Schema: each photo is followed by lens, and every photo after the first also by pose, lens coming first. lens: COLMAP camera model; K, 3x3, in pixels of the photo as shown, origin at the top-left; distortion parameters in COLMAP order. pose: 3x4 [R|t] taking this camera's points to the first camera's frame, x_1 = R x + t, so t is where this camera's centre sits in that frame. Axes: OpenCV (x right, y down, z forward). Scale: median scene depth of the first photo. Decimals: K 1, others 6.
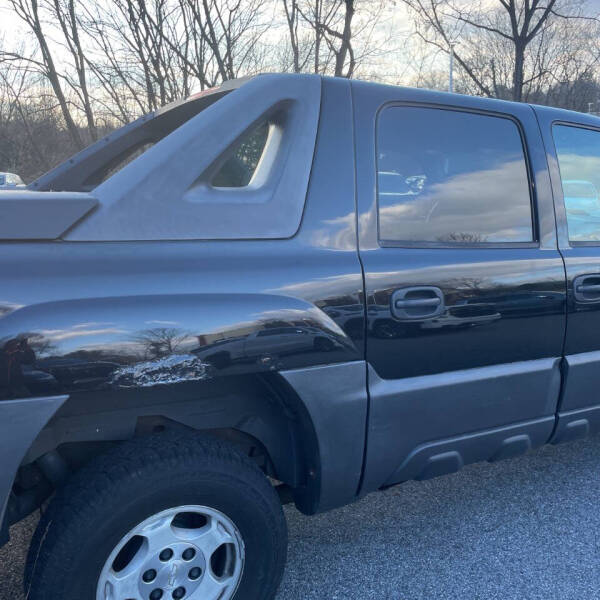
lens RADIAL K [[613.5, 0, 299.3], [0, 613.5, 277.6], [0, 0, 1]] dist [0.042885, -0.019078]
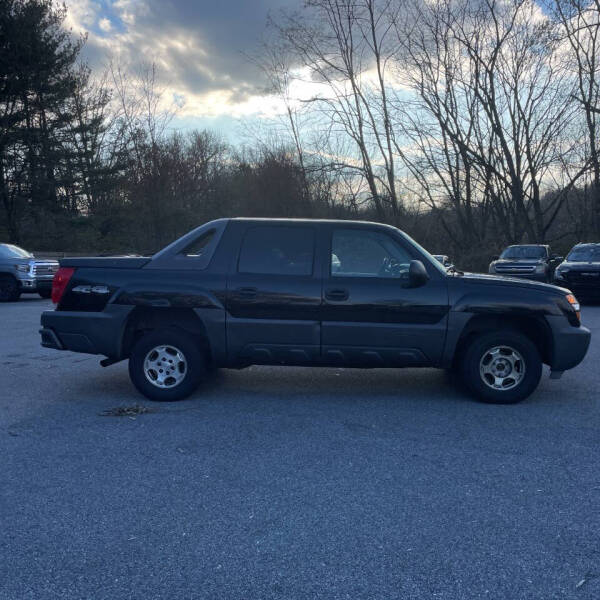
lens RADIAL K [[604.0, 0, 300.0], [0, 604.0, 300.0], [0, 0, 1]] dist [0.103028, -0.156095]
pose [[0.848238, 0.026226, -0.528966, 1.563222], [-0.072784, 0.995069, -0.067379, 0.201997], [0.524590, 0.095654, 0.845964, -1.064981]]
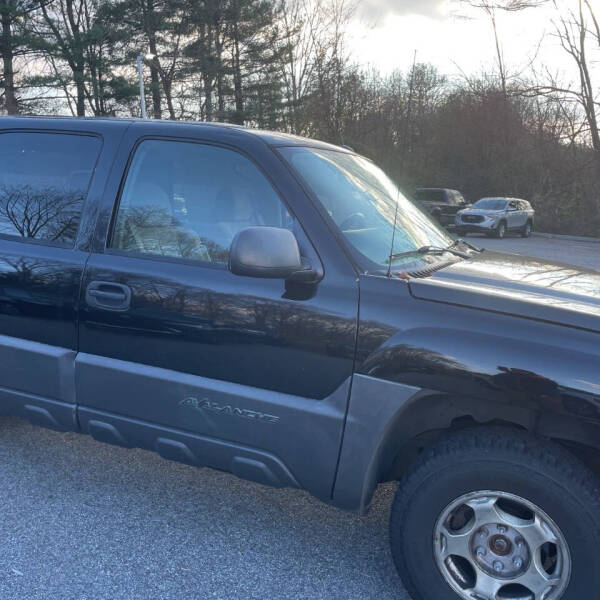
lens RADIAL K [[604.0, 0, 300.0], [0, 604.0, 300.0], [0, 0, 1]] dist [0.103028, -0.156095]
pose [[0.612360, 0.151740, -0.775880, 1.409403], [-0.160142, 0.984870, 0.066222, -0.090712], [0.774190, 0.083699, 0.627395, 0.590766]]
